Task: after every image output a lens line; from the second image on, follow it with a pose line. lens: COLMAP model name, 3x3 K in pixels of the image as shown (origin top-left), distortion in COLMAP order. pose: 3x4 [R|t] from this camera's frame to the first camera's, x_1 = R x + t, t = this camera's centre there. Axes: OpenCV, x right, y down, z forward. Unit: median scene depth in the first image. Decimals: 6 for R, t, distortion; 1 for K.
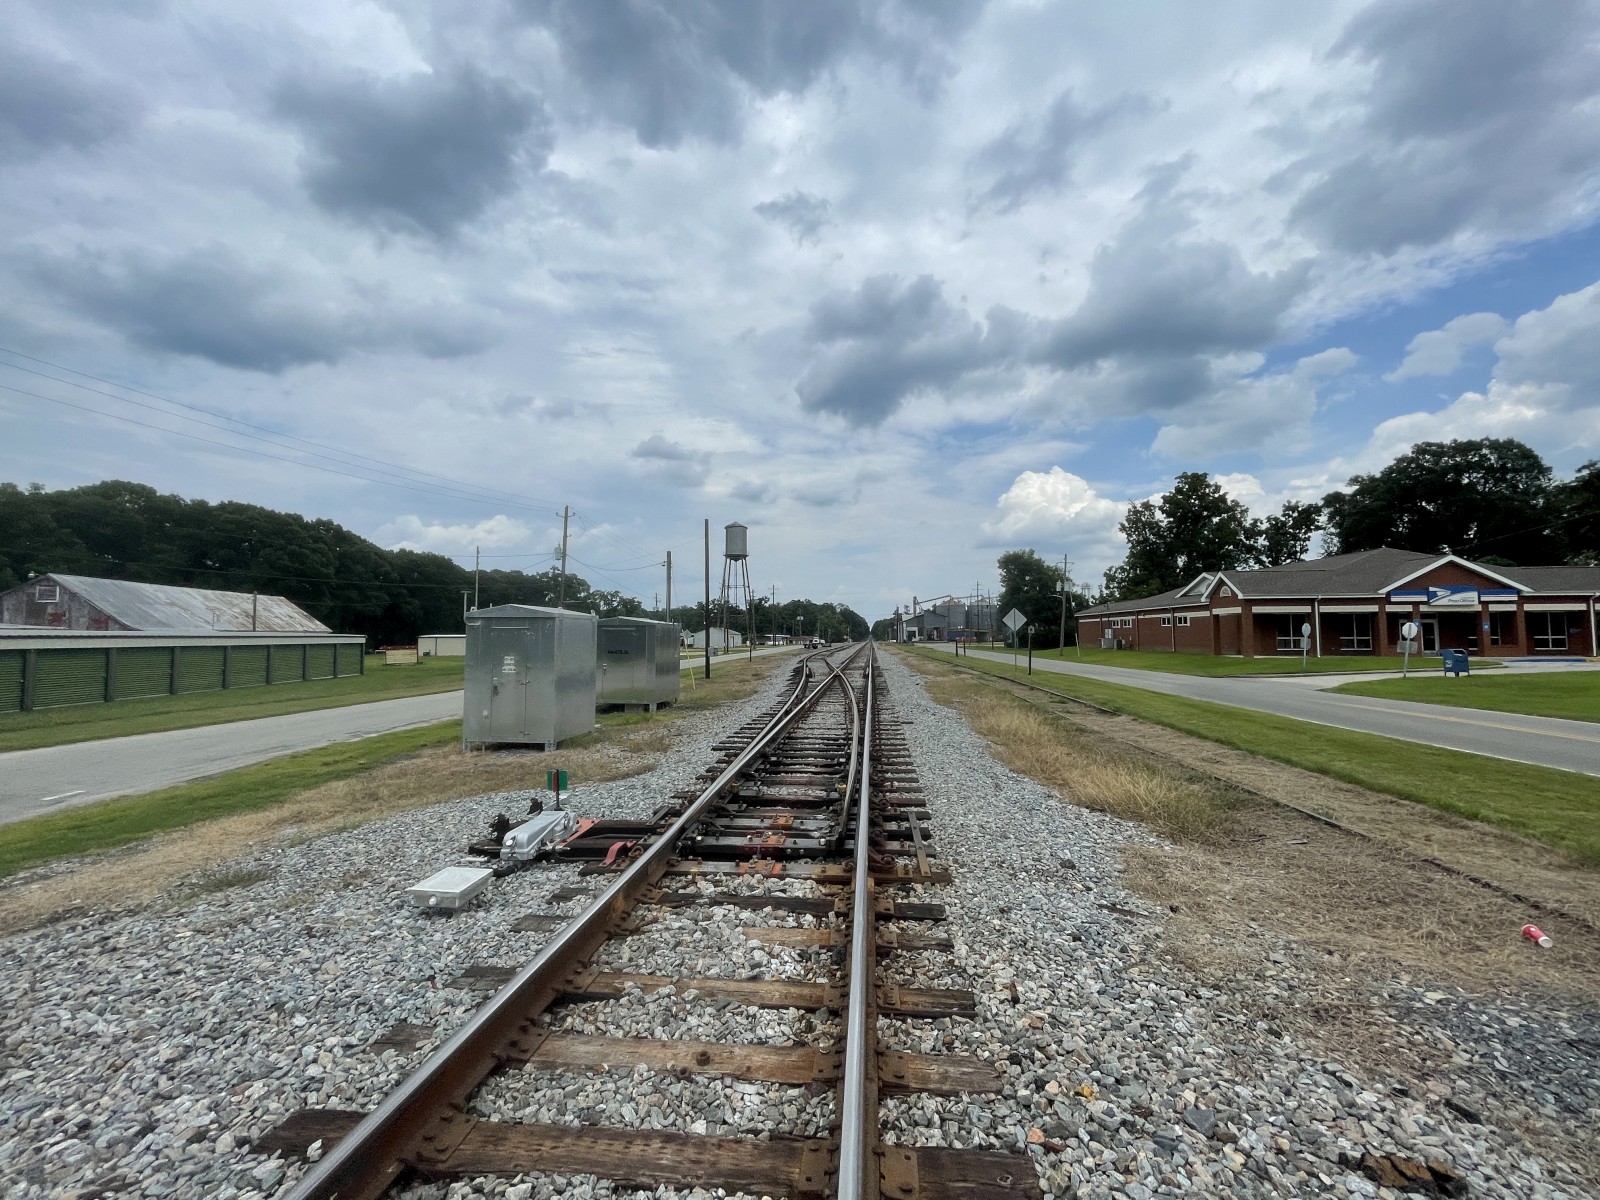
lens RADIAL K [[637.2, 0, 829.9], [0, 637.2, 598.9], [0, 0, 1]] dist [-0.000811, -0.000182]
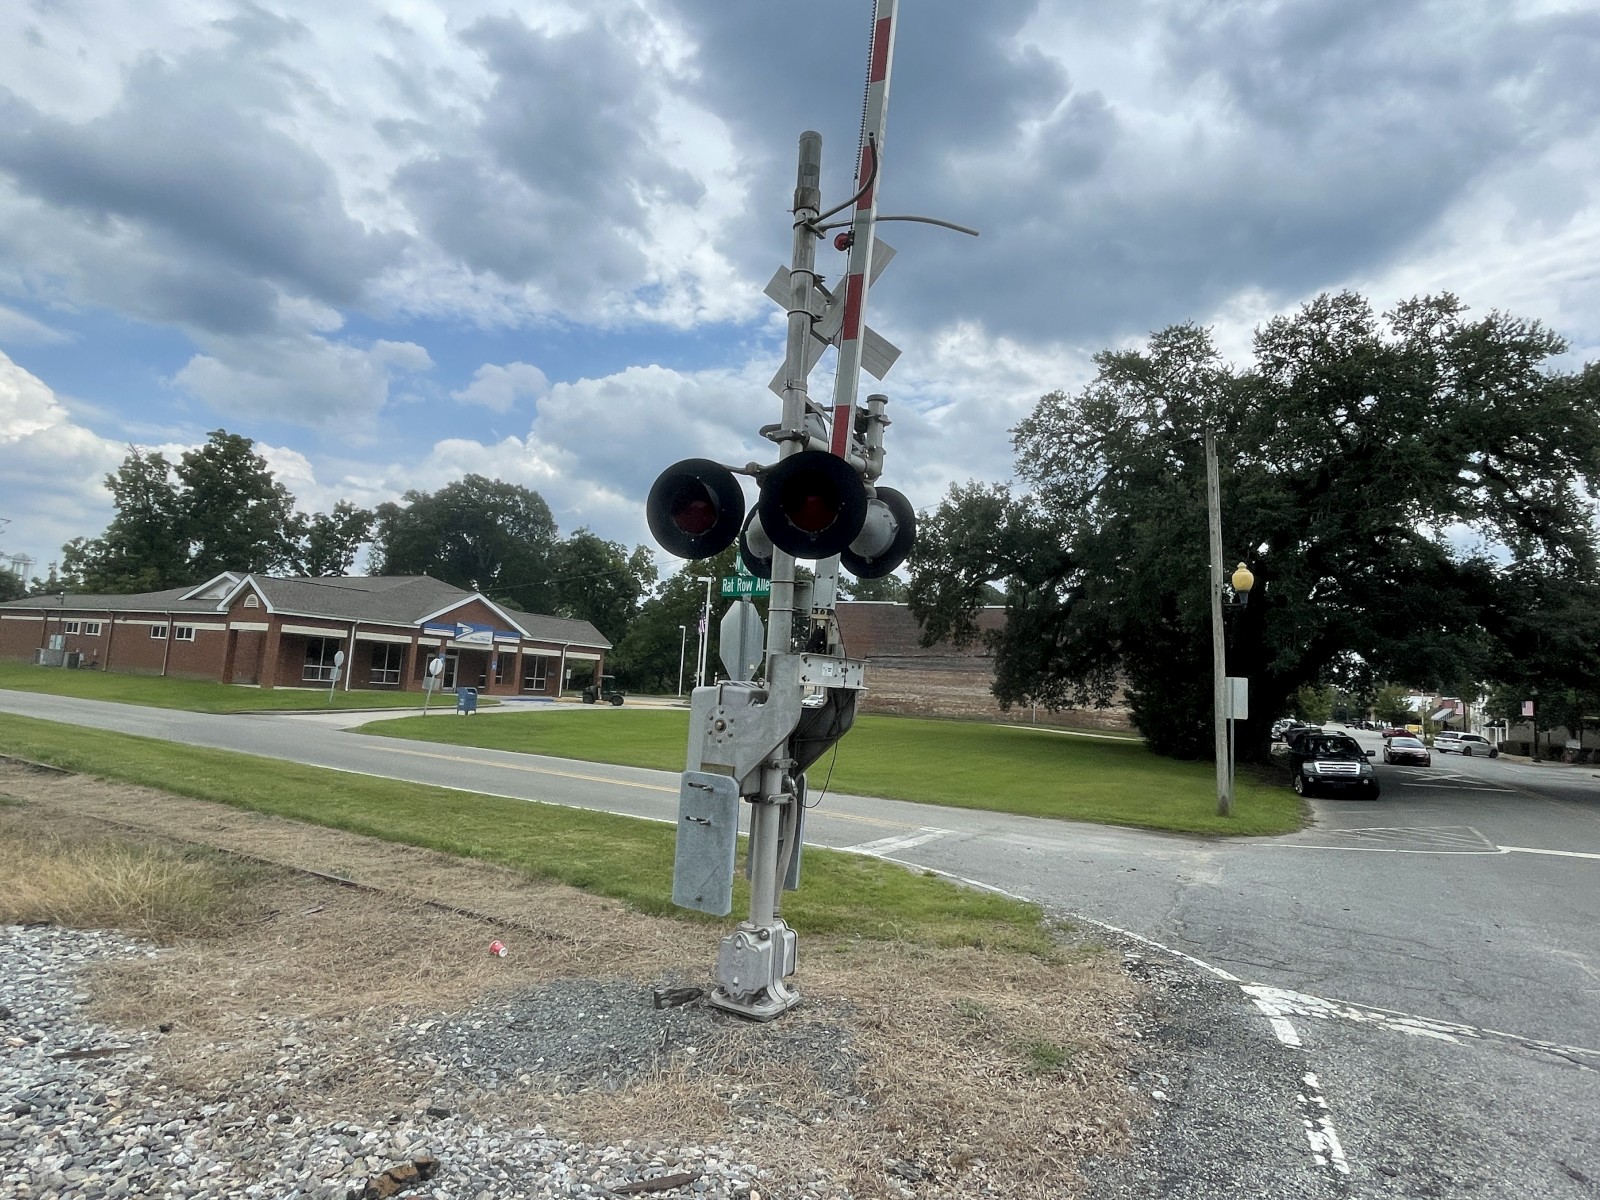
lens RADIAL K [[842.5, 0, 780.6], [0, 842.5, 594.4], [0, 0, 1]] dist [-0.003604, -0.000229]
pose [[0.425294, 0.131100, 0.895510, -0.018777], [-0.117741, 0.989059, -0.088878, -0.005302], [-0.897364, -0.067639, 0.436077, -0.013055]]
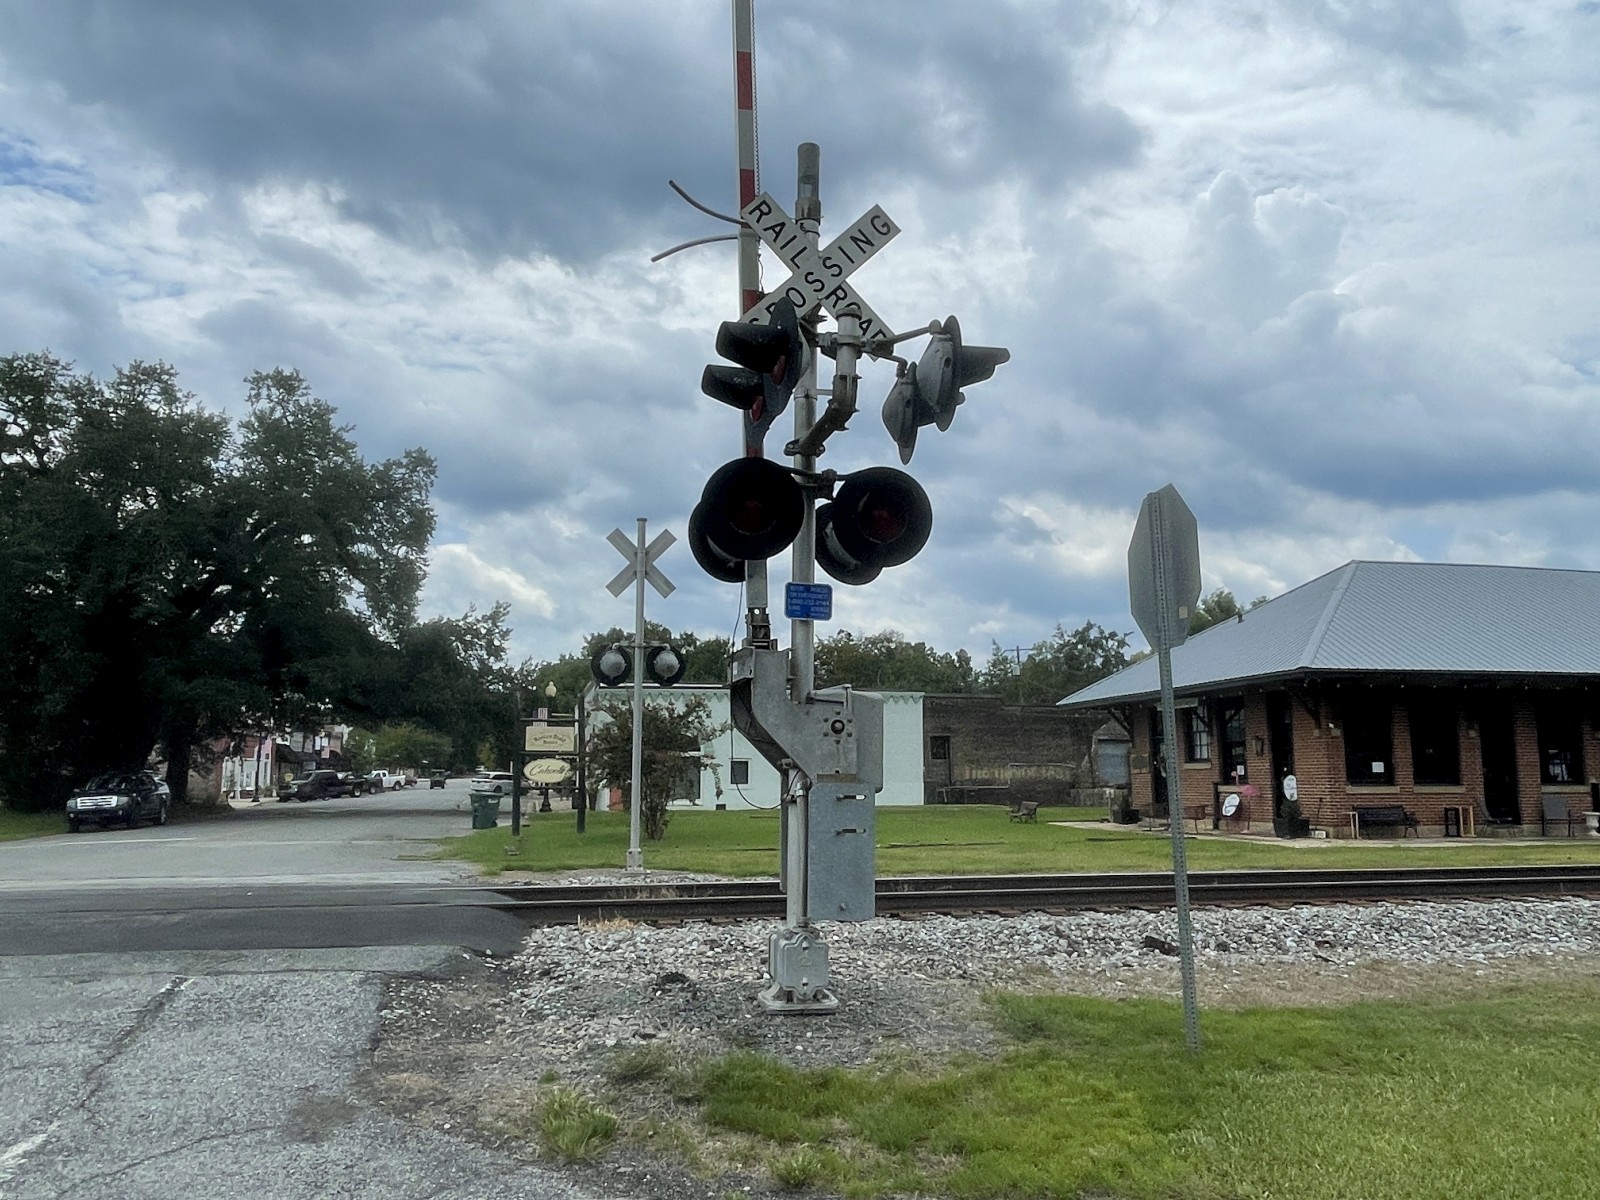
lens RADIAL K [[1197.7, 0, 800.0], [0, 1197.7, 600.0], [0, 0, 1]] dist [0.006587, -0.001900]
pose [[-0.287494, 0.145899, 0.946605, -0.467059], [-0.053949, 0.984294, -0.168093, -0.011528], [-0.956262, -0.099394, -0.275107, -0.474387]]
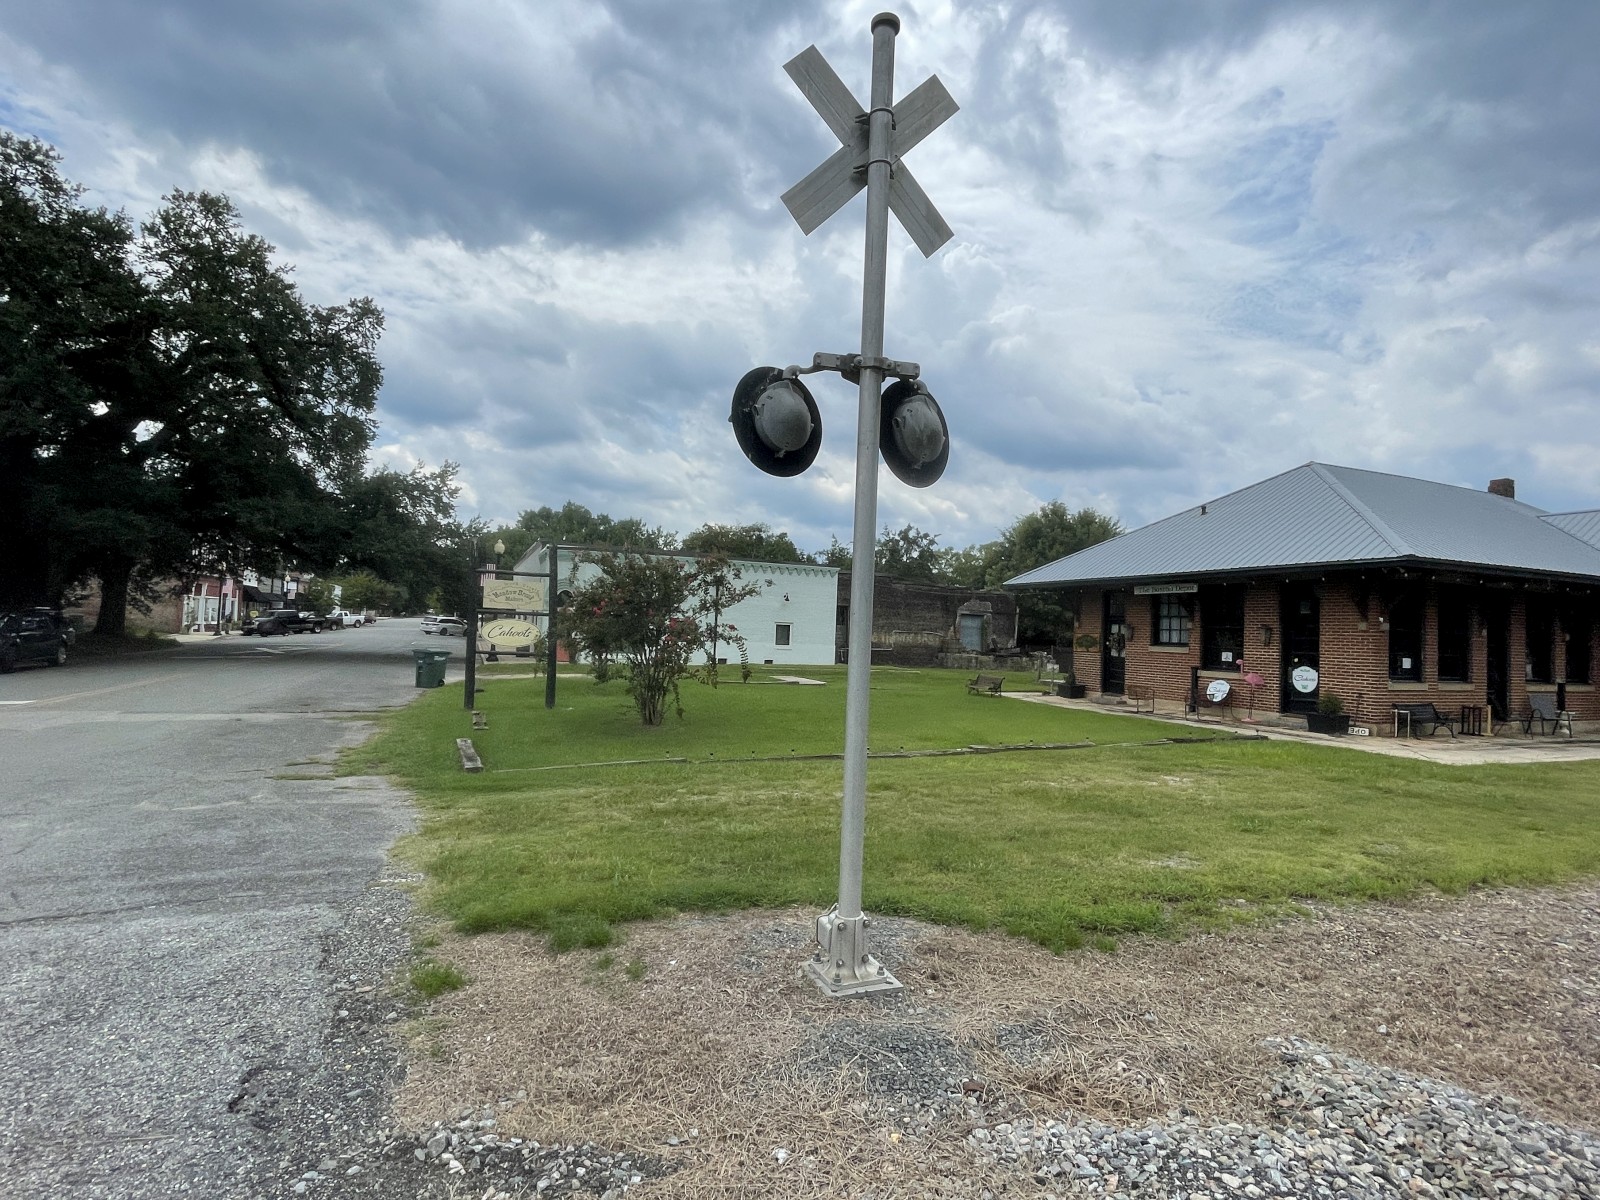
lens RADIAL K [[791.1, 0, 805.6], [0, 791.1, 608.6], [0, 0, 1]] dist [-0.000369, -0.000236]
pose [[-0.458887, 0.012224, 0.888411, -0.051789], [-0.087267, 0.994450, -0.058759, -0.029217], [-0.884199, -0.104493, -0.455273, -0.490343]]
